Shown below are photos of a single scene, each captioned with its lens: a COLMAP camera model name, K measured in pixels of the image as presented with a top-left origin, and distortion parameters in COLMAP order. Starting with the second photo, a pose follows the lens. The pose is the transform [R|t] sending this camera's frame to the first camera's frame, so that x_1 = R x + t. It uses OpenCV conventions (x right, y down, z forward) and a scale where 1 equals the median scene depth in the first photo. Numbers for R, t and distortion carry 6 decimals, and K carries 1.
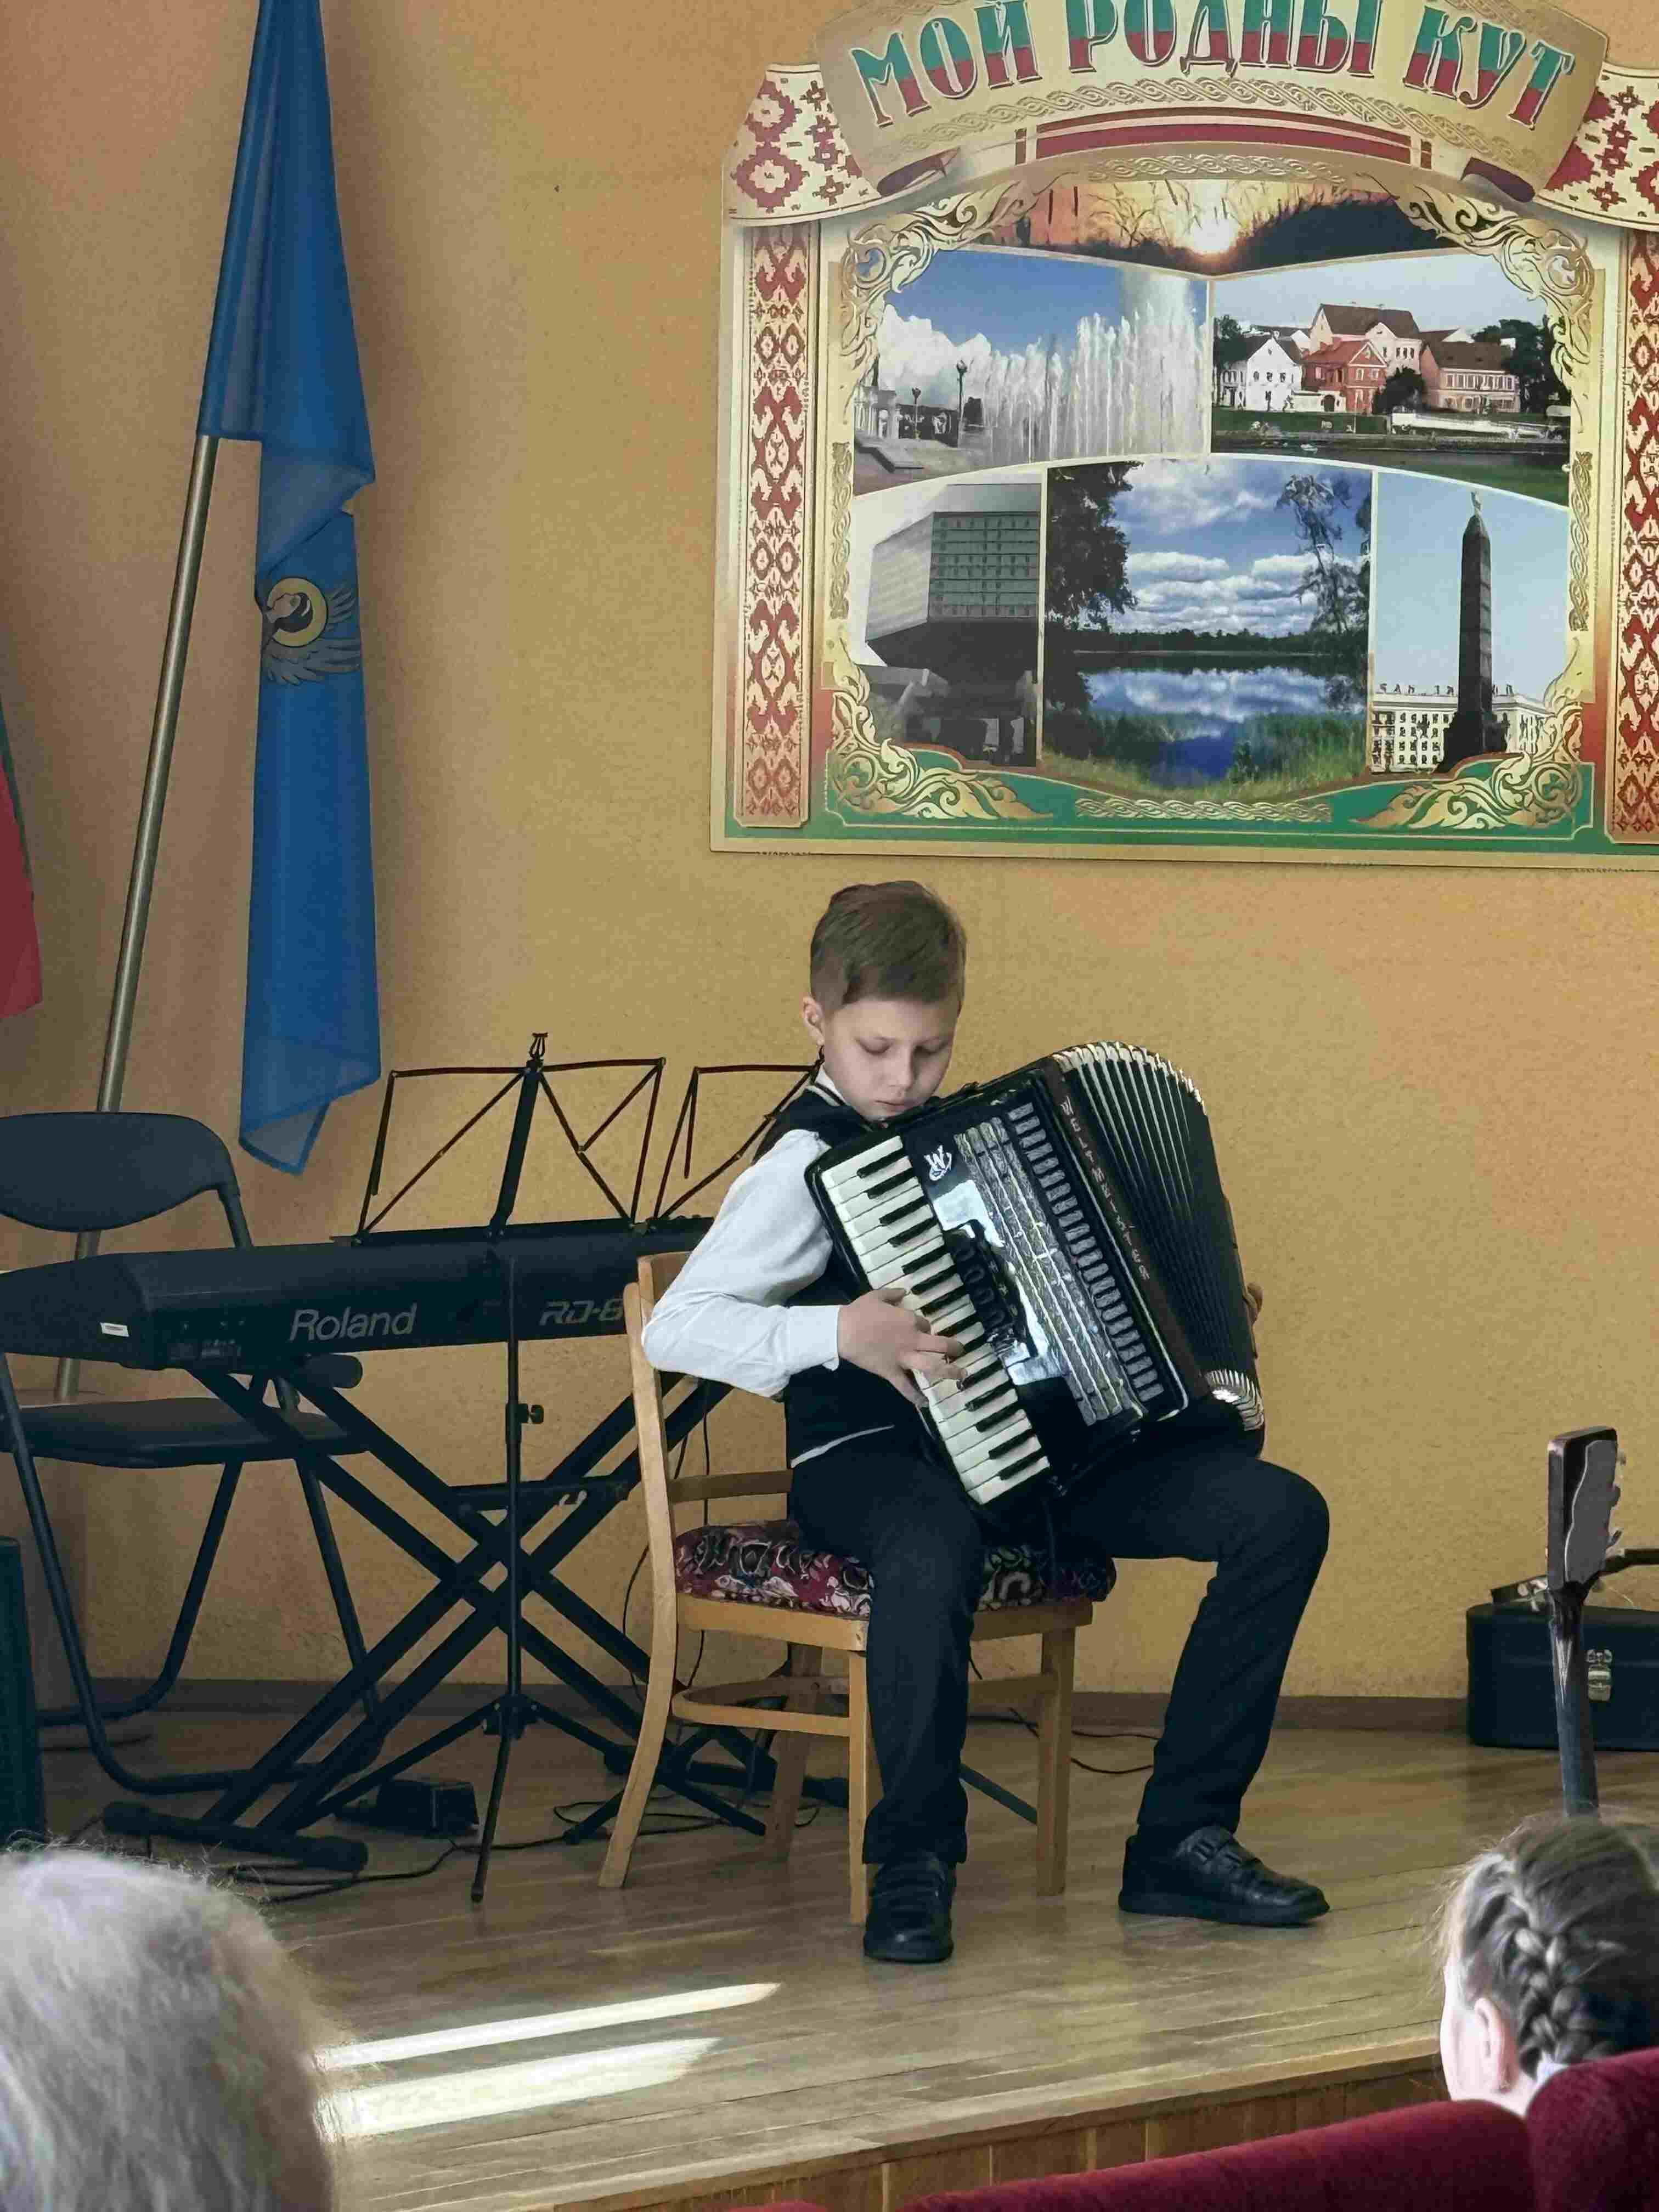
lens RADIAL K [[7780.9, 0, 781.3], [0, 7780.9, 1163.1], [0, 0, 1]] dist [0.151813, 0.000000]
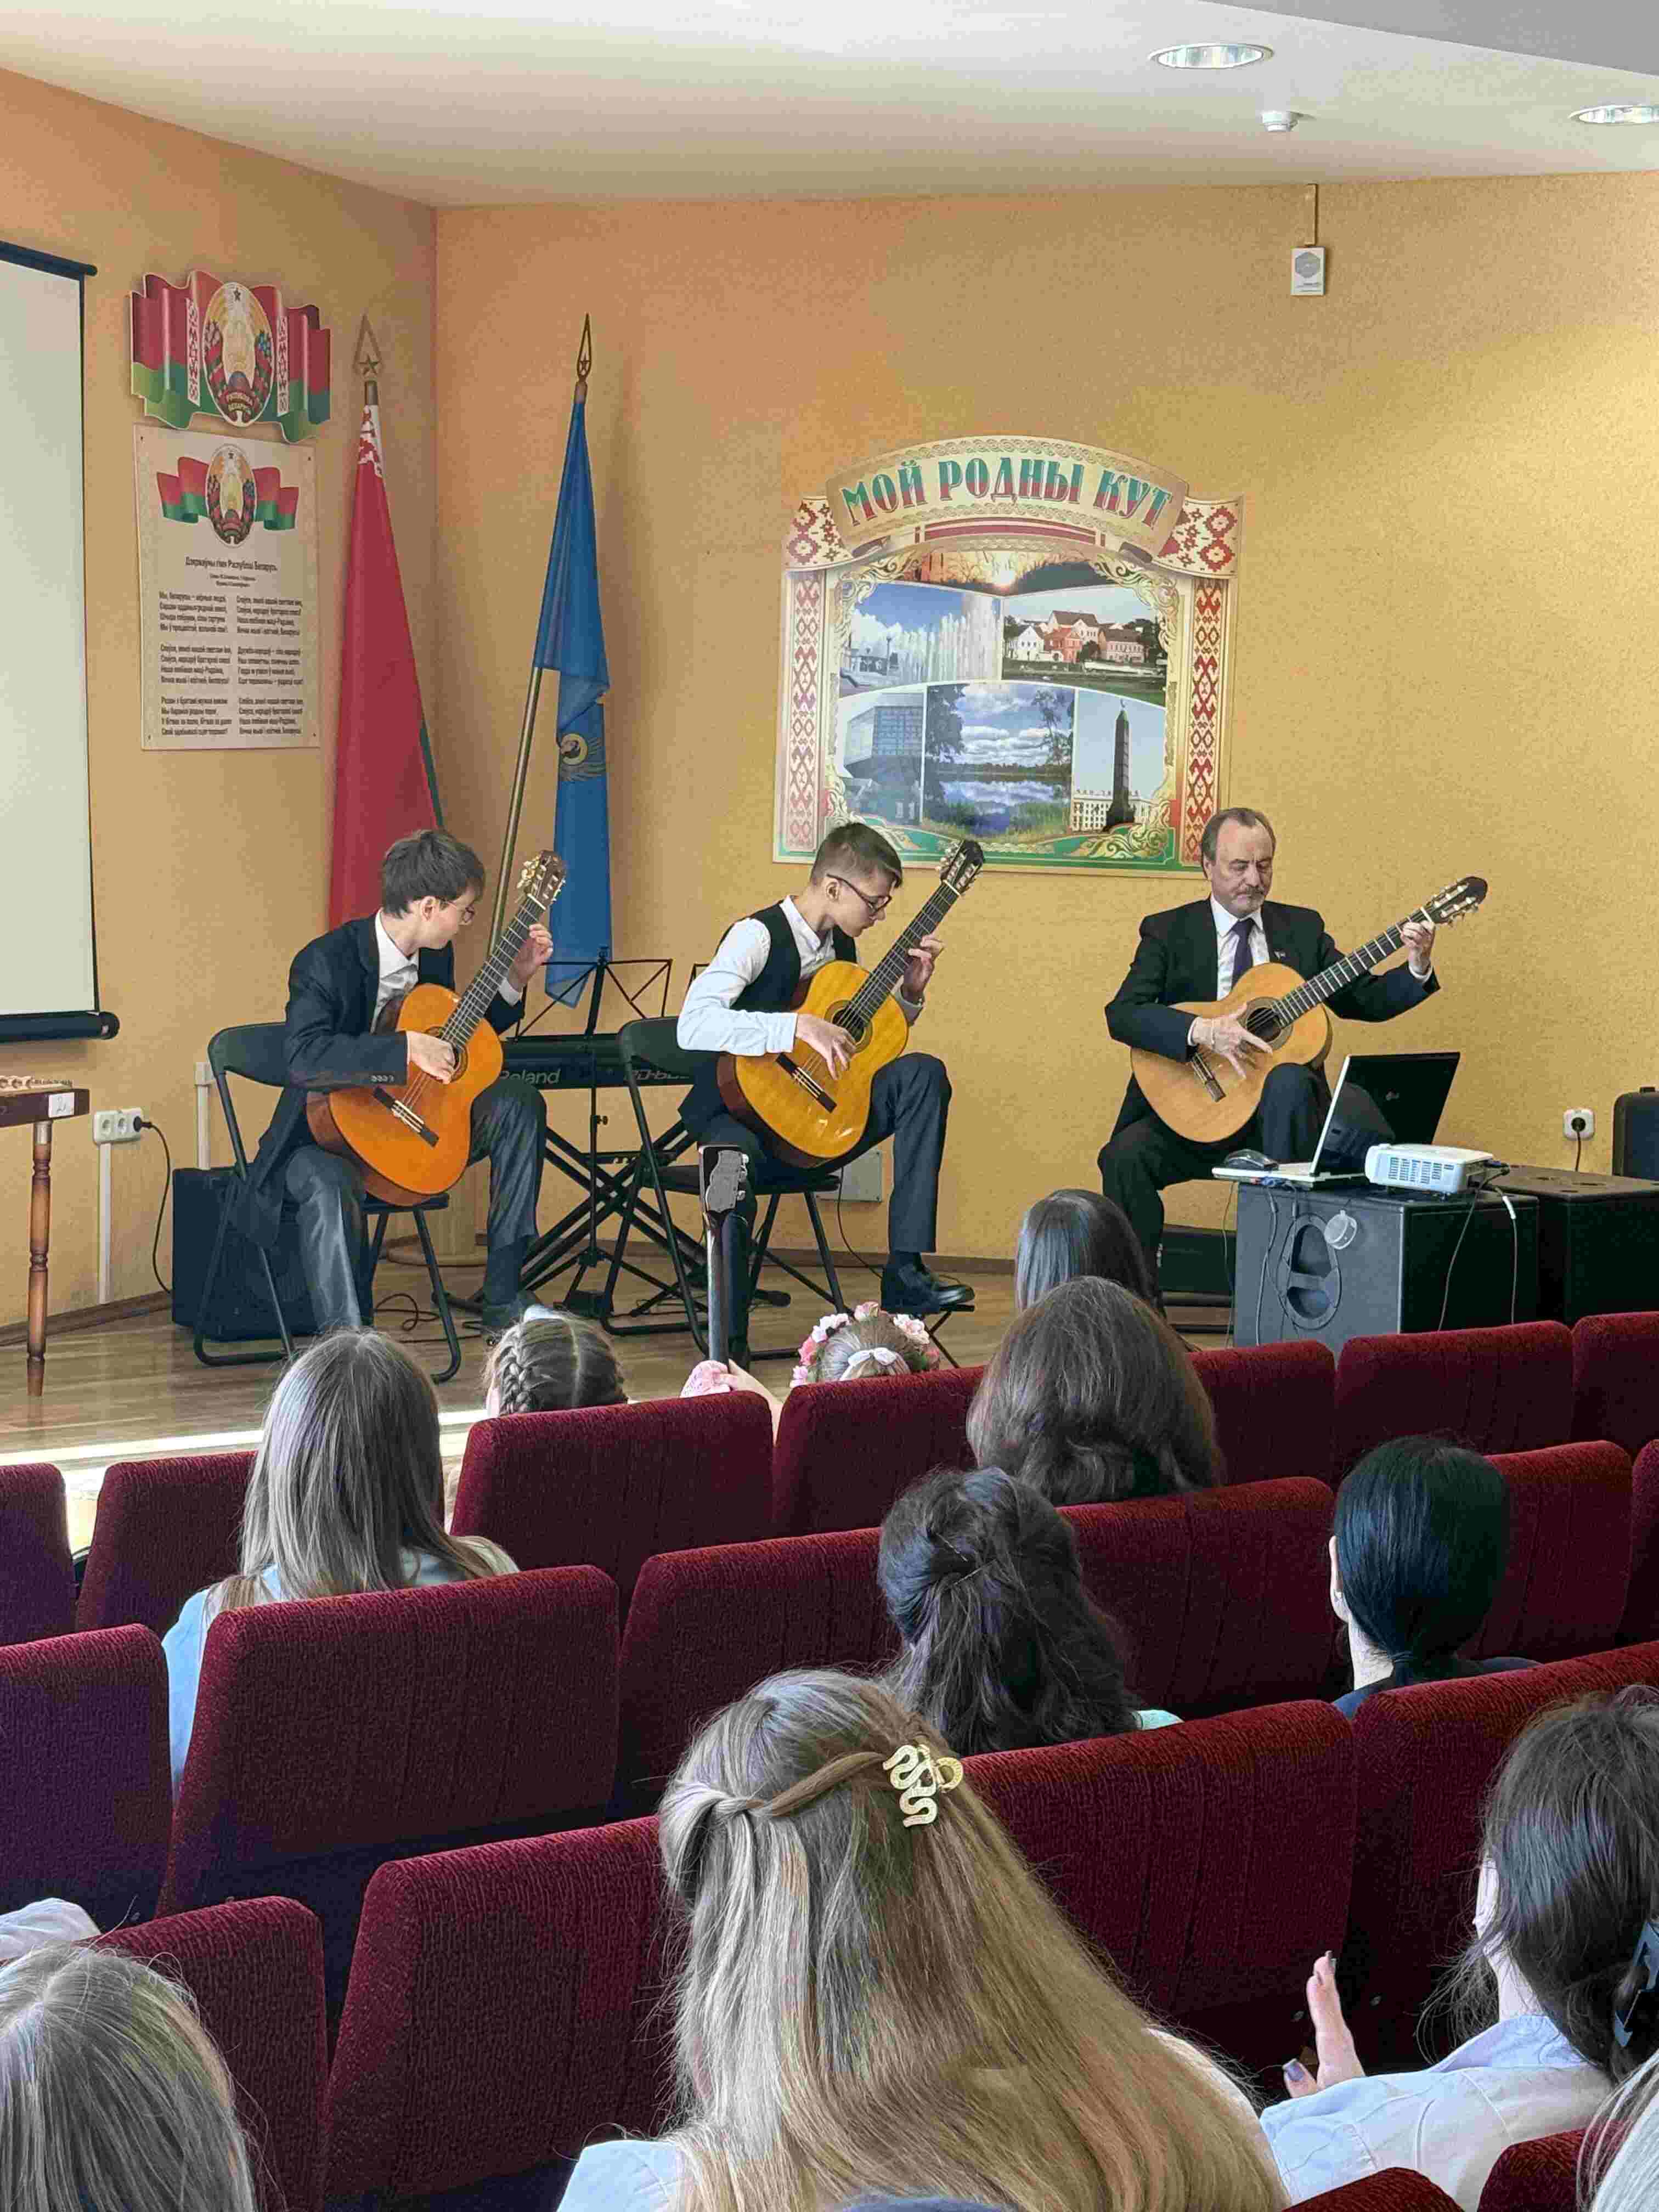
lens RADIAL K [[3777.2, 0, 824.9], [0, 3777.2, 1128.9], [0, 0, 1]] dist [0.153553, 0.000000]
pose [[0.988628, 0.028875, -0.147583, 0.164073], [-0.023252, 0.998942, 0.039685, -0.008120], [0.148573, -0.035802, 0.988253, -0.038419]]
